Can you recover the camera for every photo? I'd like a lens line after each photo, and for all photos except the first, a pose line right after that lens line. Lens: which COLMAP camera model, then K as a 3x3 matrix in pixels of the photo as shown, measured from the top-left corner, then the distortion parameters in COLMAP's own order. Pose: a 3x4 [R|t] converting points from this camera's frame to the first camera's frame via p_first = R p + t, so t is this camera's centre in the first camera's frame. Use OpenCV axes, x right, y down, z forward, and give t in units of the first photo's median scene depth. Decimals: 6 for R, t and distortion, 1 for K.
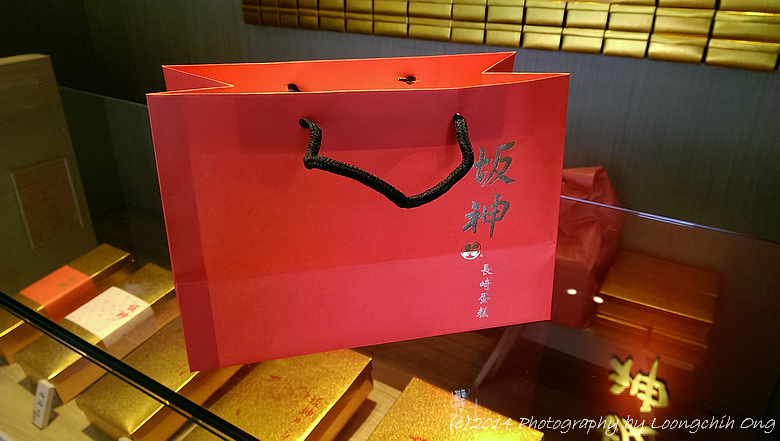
lens RADIAL K [[553.6, 0, 390.0], [0, 553.6, 220.5], [0, 0, 1]] dist [-0.003653, -0.003391]
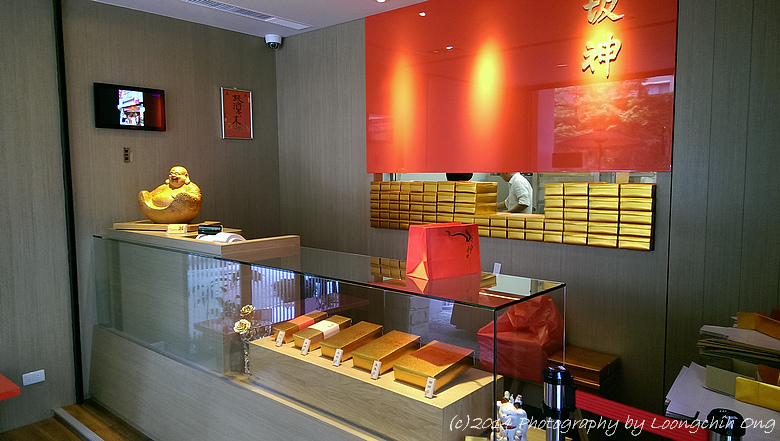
lens RADIAL K [[553.6, 0, 390.0], [0, 553.6, 220.5], [0, 0, 1]] dist [-0.003653, -0.003391]
pose [[0.985783, 0.001167, -0.168022, 0.144881], [-0.059840, 0.936852, -0.344569, 0.326540], [0.157009, 0.349724, 0.923602, -0.897436]]
